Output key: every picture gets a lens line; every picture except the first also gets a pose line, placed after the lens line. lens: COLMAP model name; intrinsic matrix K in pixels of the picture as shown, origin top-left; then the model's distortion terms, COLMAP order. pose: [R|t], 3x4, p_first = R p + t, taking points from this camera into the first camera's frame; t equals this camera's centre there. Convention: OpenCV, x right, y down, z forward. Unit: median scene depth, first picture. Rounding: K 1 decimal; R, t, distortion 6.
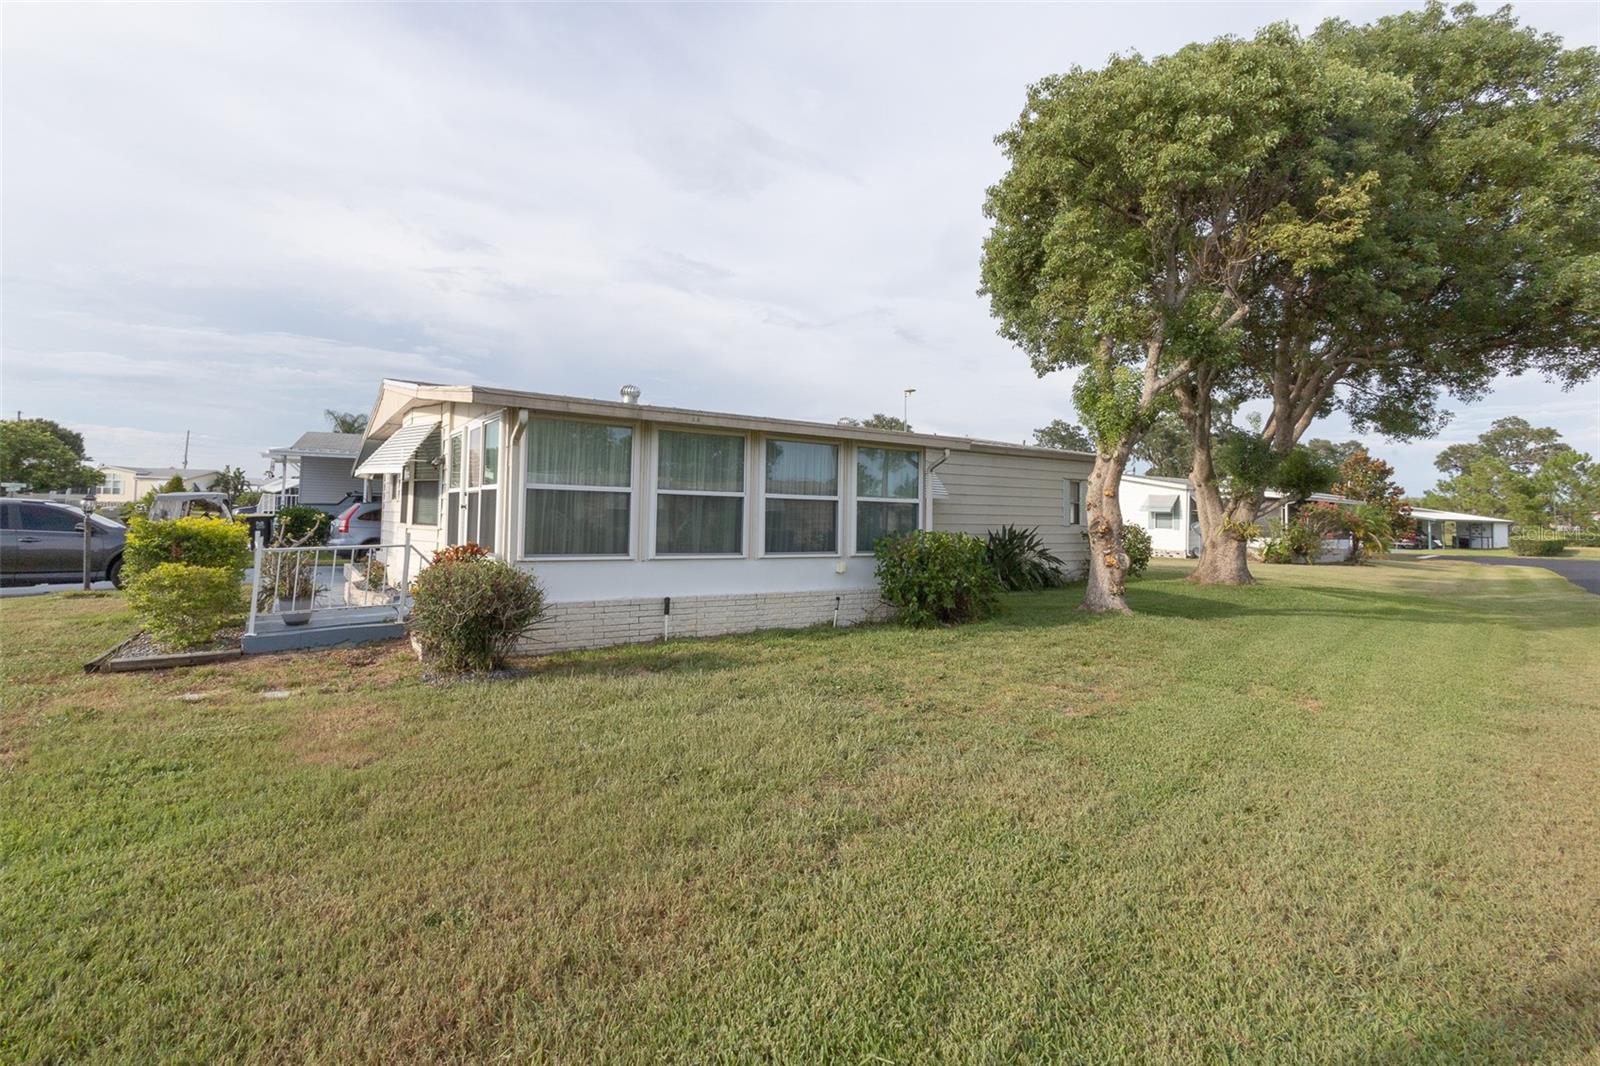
lens RADIAL K [[797.8, 0, 799.5], [0, 797.8, 482.2], [0, 0, 1]] dist [-0.004342, 0.013249]
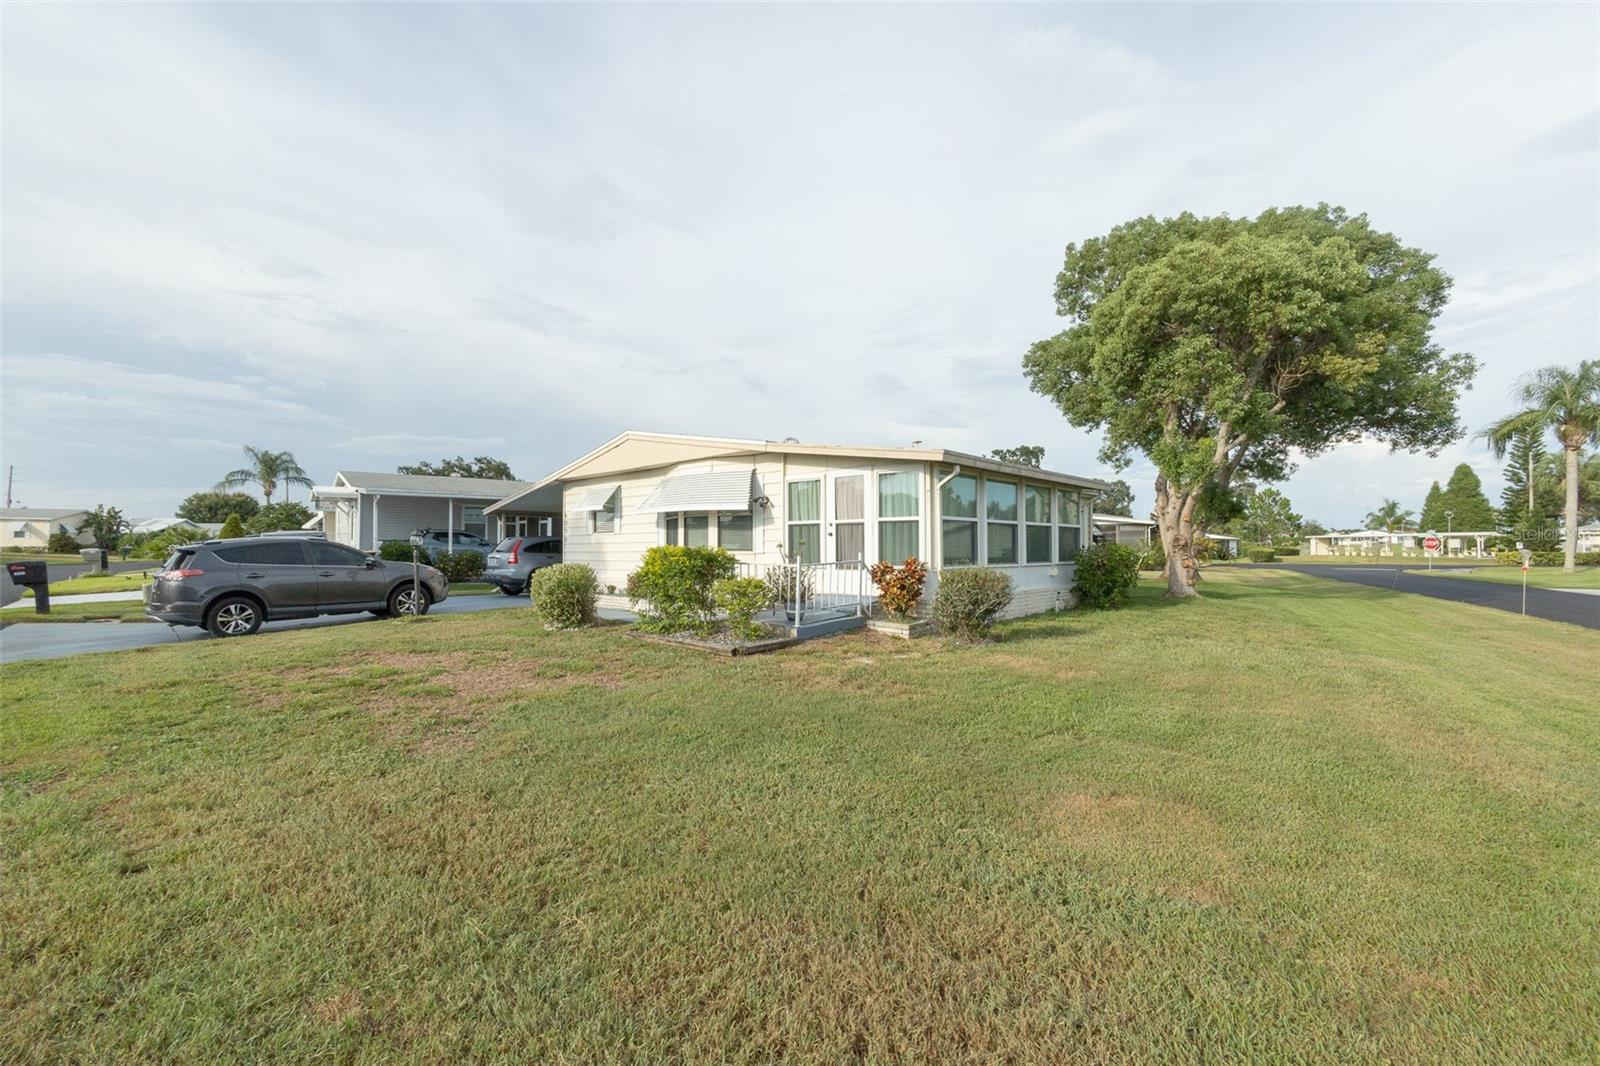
lens RADIAL K [[739.8, 0, 800.0], [0, 739.8, 533.0], [0, 0, 1]] dist [0.010773, -0.000169]
pose [[0.964016, -0.016499, 0.265330, -0.284015], [0.010535, 0.999659, 0.023888, -0.000572], [-0.265634, -0.020234, 0.963862, -0.067713]]
